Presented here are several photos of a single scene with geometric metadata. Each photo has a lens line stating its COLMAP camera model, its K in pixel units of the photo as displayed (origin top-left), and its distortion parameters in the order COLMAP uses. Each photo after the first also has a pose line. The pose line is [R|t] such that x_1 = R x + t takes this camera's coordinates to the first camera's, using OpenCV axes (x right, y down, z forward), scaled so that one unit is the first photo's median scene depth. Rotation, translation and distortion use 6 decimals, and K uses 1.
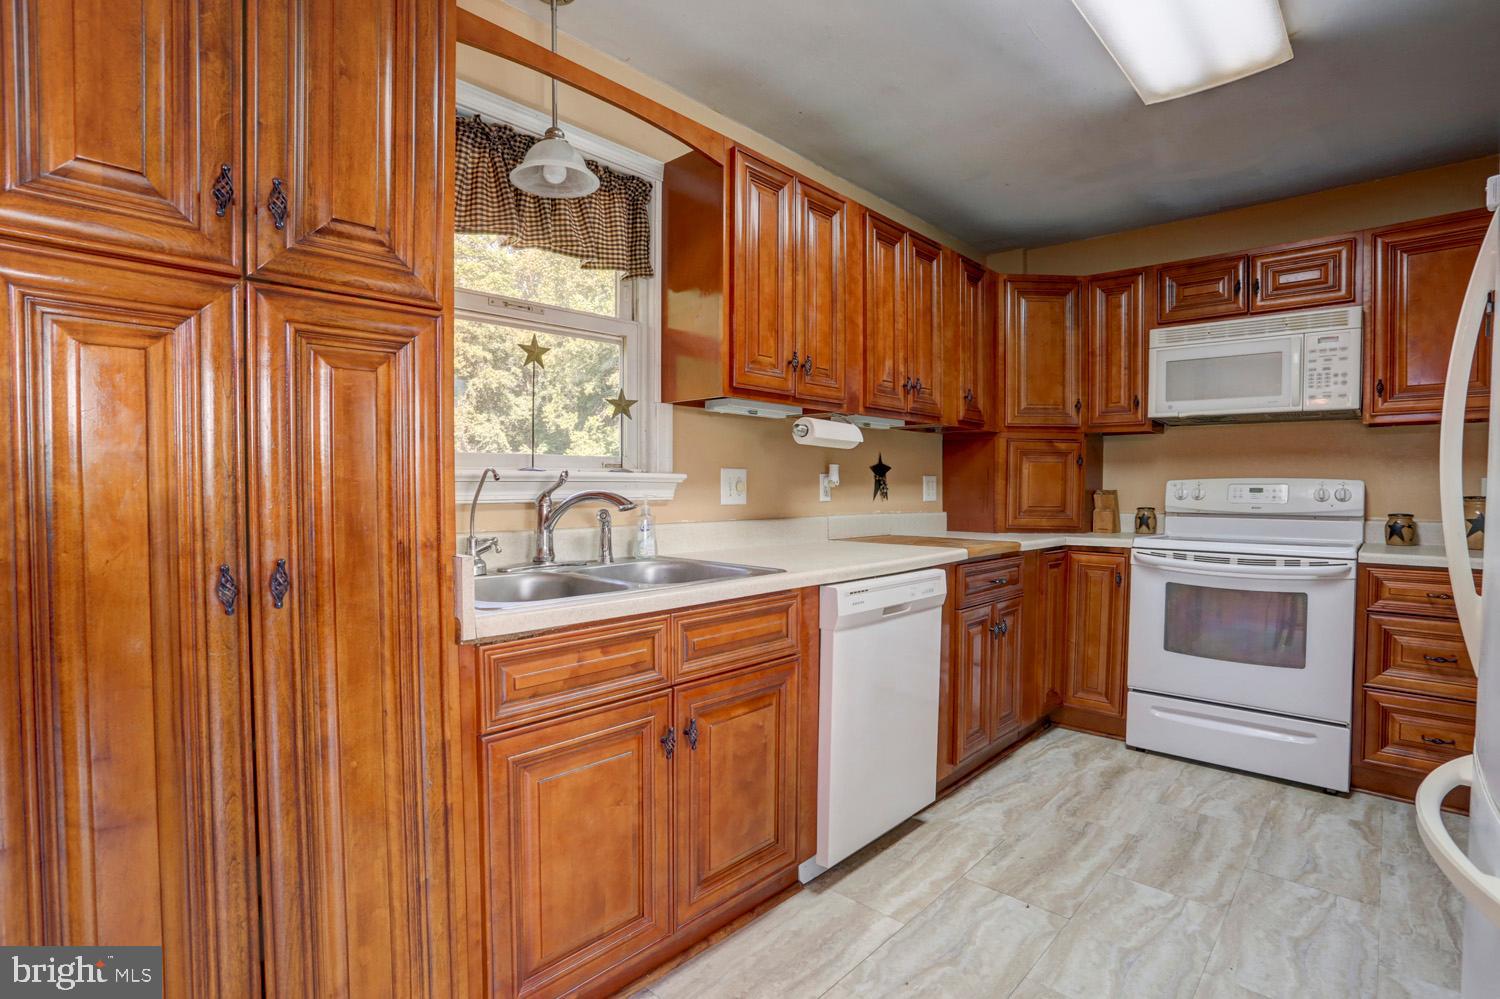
lens RADIAL K [[731.7, 0, 746.6], [0, 731.7, 502.7], [0, 0, 1]] dist [-0.071754, 0.028935]
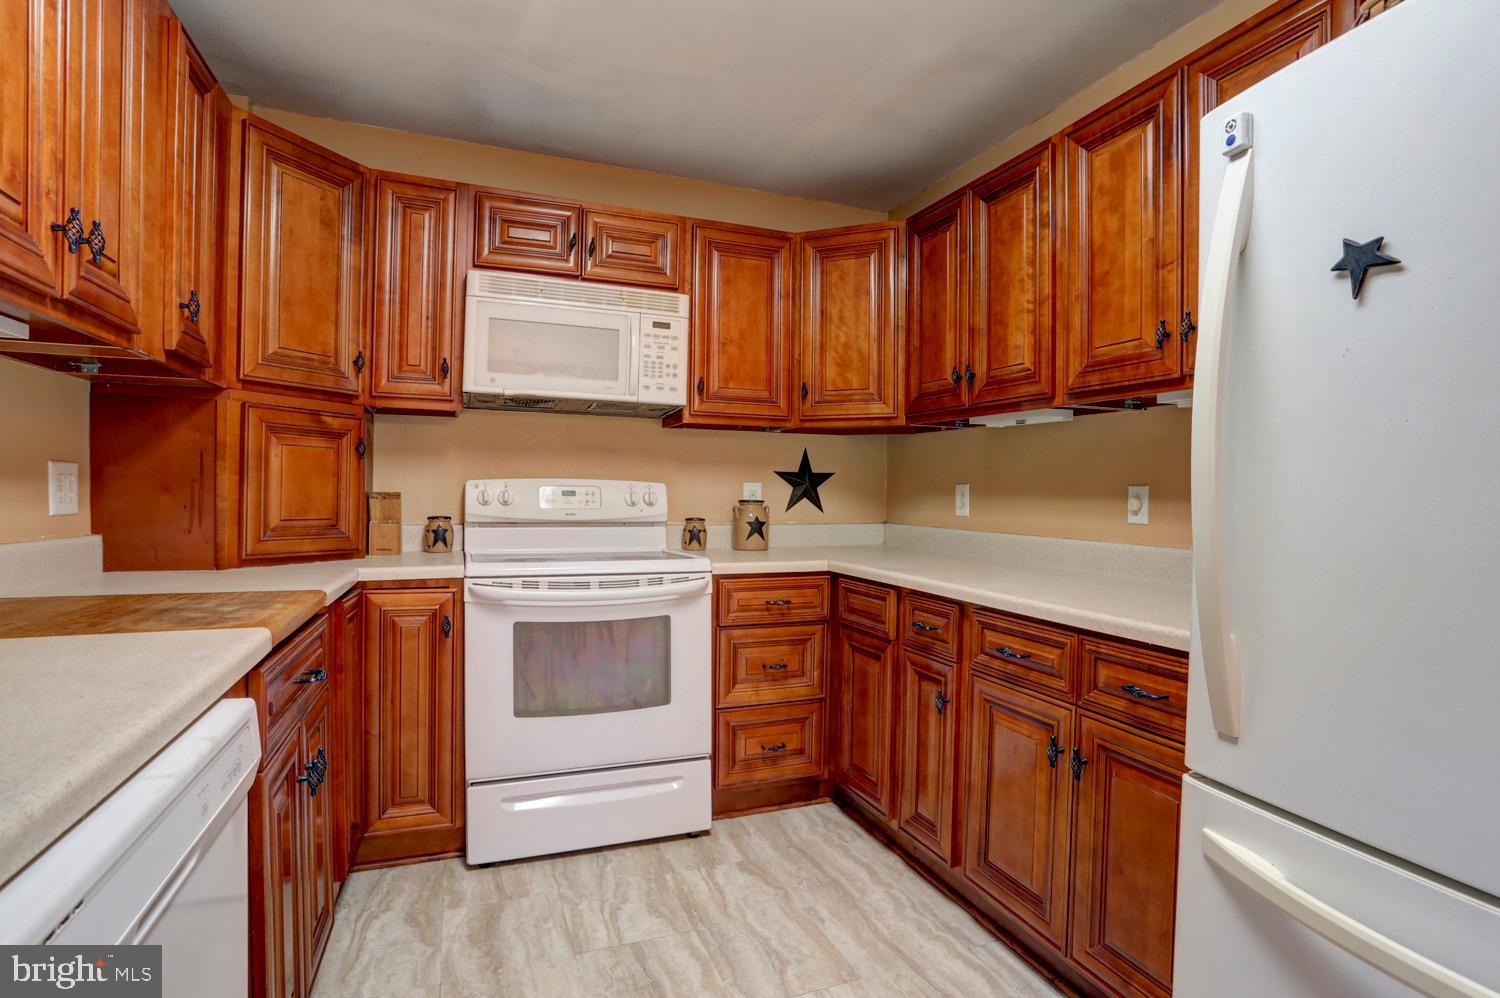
lens RADIAL K [[731.7, 0, 745.5], [0, 731.7, 503.6], [0, 0, 1]] dist [-0.071754, 0.028935]
pose [[0.437825, -0.011261, 0.898990, 0.041549], [0.008633, 0.999928, 0.008321, -0.013135], [-0.899019, 0.004118, 0.437891, 0.532186]]
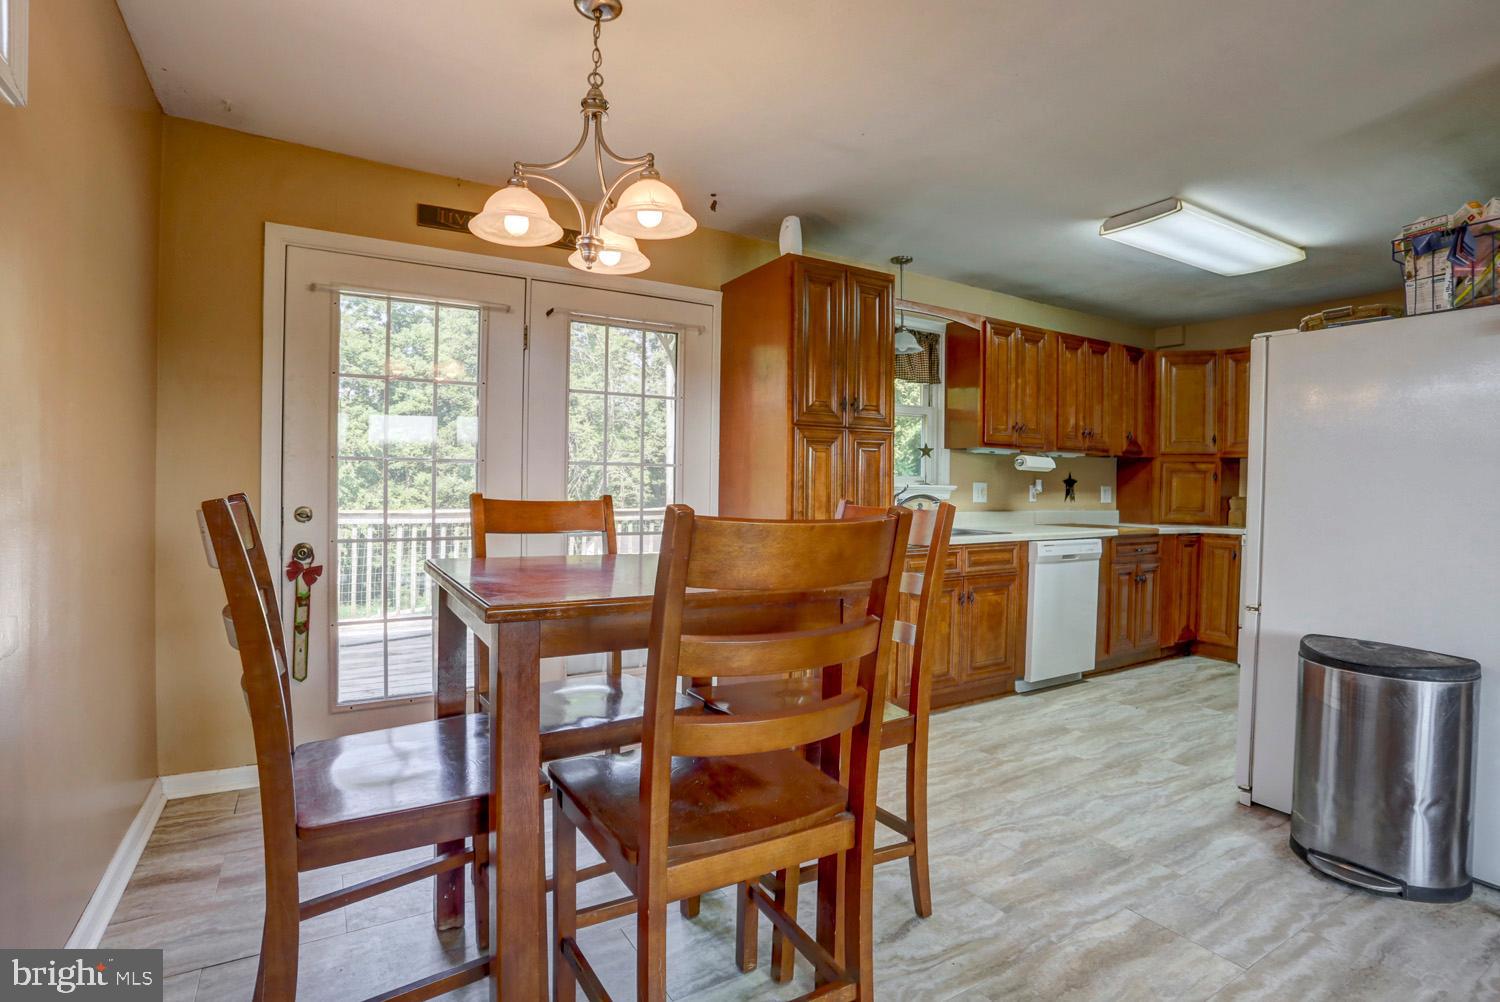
lens RADIAL K [[731.7, 0, 749.1], [0, 731.7, 504.5], [0, 0, 1]] dist [-0.071754, 0.028935]
pose [[0.963507, 0.013166, -0.267360, -0.083843], [-0.013702, 0.999906, -0.000140, 0.015377], [0.267333, 0.003798, 0.963597, -0.857170]]
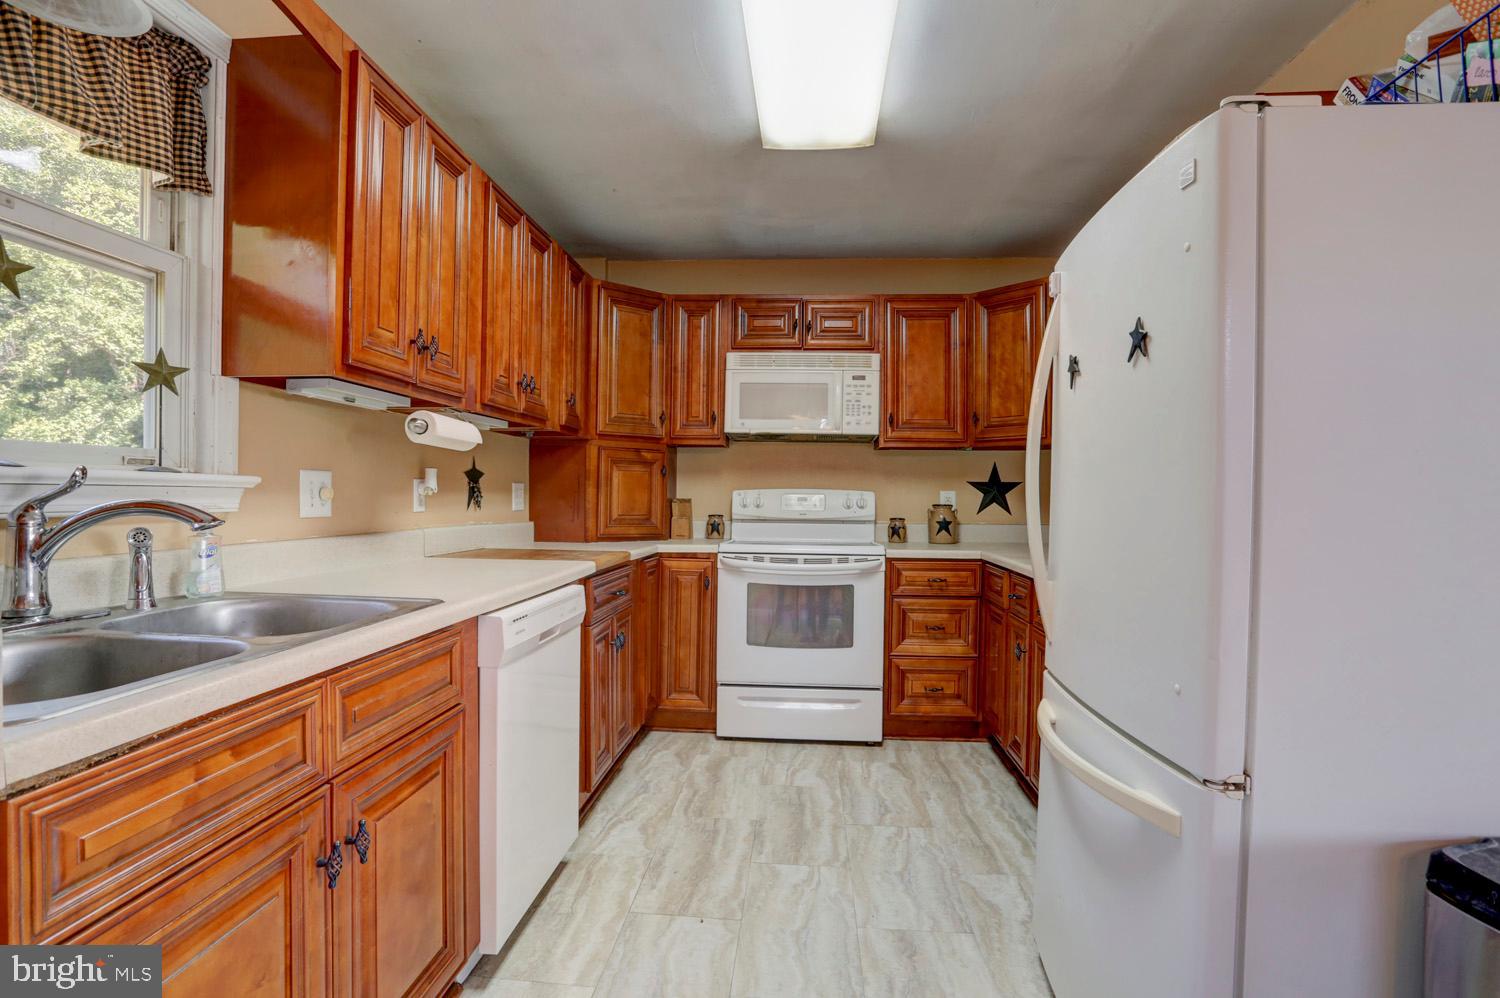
lens RADIAL K [[731.7, 0, 754.4], [0, 731.7, 502.4], [0, 0, 1]] dist [-0.071754, 0.028935]
pose [[0.783570, 0.000065, 0.621304, -0.119443], [0.006171, 0.999950, -0.007887, -0.004216], [-0.621273, 0.010014, 0.783530, 0.121800]]
